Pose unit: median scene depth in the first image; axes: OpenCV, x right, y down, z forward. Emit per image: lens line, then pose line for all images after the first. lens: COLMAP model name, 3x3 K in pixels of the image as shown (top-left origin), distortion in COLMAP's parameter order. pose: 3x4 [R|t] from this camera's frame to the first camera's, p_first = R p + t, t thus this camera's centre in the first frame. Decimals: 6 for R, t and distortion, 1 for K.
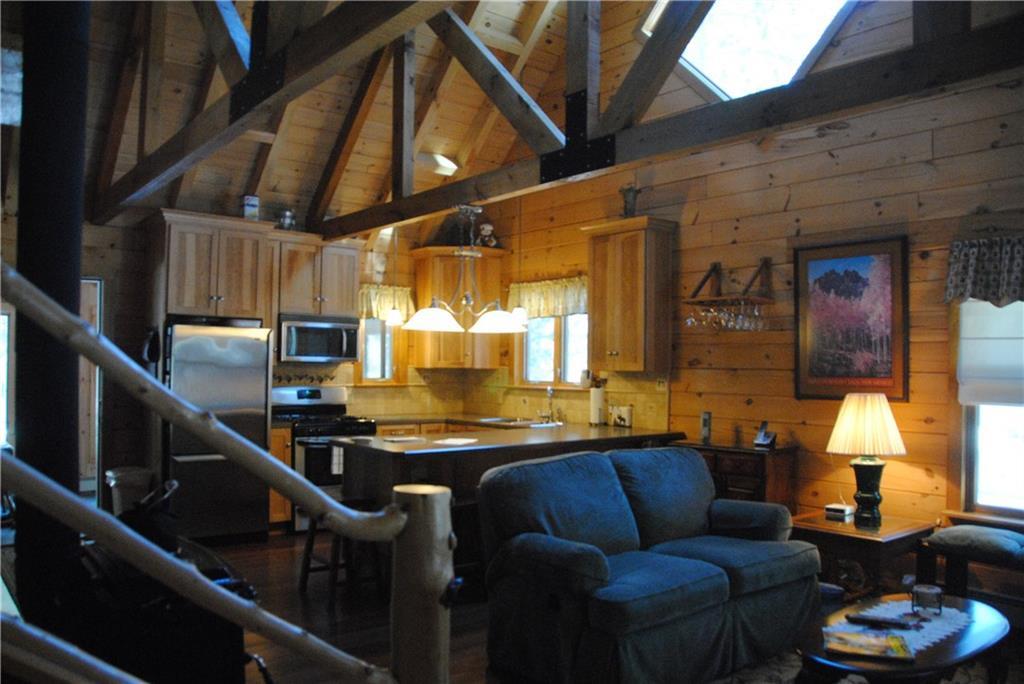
lens RADIAL K [[803.3, 0, 512.1], [0, 803.3, 346.7], [0, 0, 1]] dist [-0.157860, 0.116337]
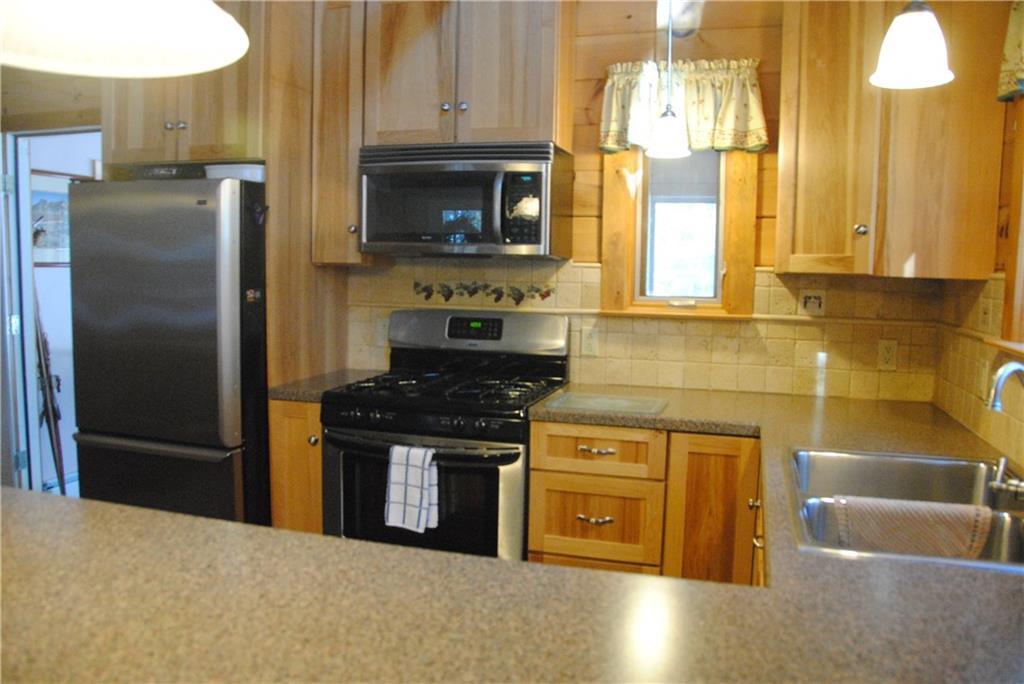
lens RADIAL K [[803.3, 0, 513.3], [0, 803.3, 346.2], [0, 0, 1]] dist [-0.157860, 0.116337]
pose [[0.564416, 0.081677, -0.821440, 0.152932], [0.007061, 0.994579, 0.103745, 0.026780], [0.825460, -0.064355, 0.560779, 0.884216]]
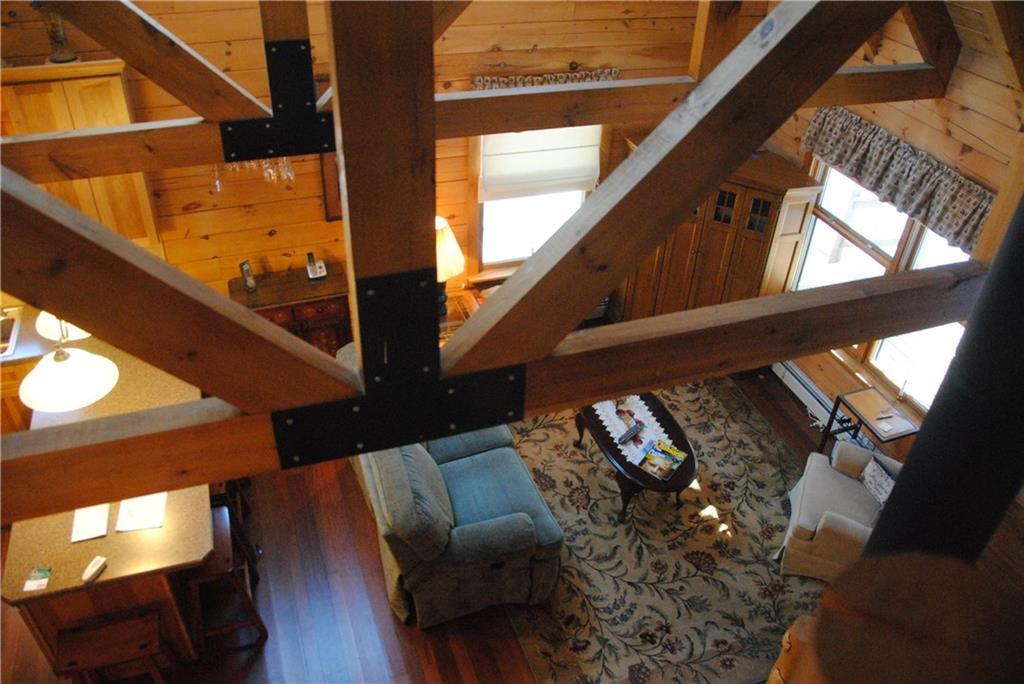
lens RADIAL K [[803.3, 0, 510.5], [0, 803.3, 346.4], [0, 0, 1]] dist [-0.157860, 0.116337]
pose [[0.327192, -0.560842, 0.760528, -0.385767], [-0.057741, 0.791457, 0.608491, -0.391555], [-0.943192, -0.243007, 0.226575, 0.429367]]
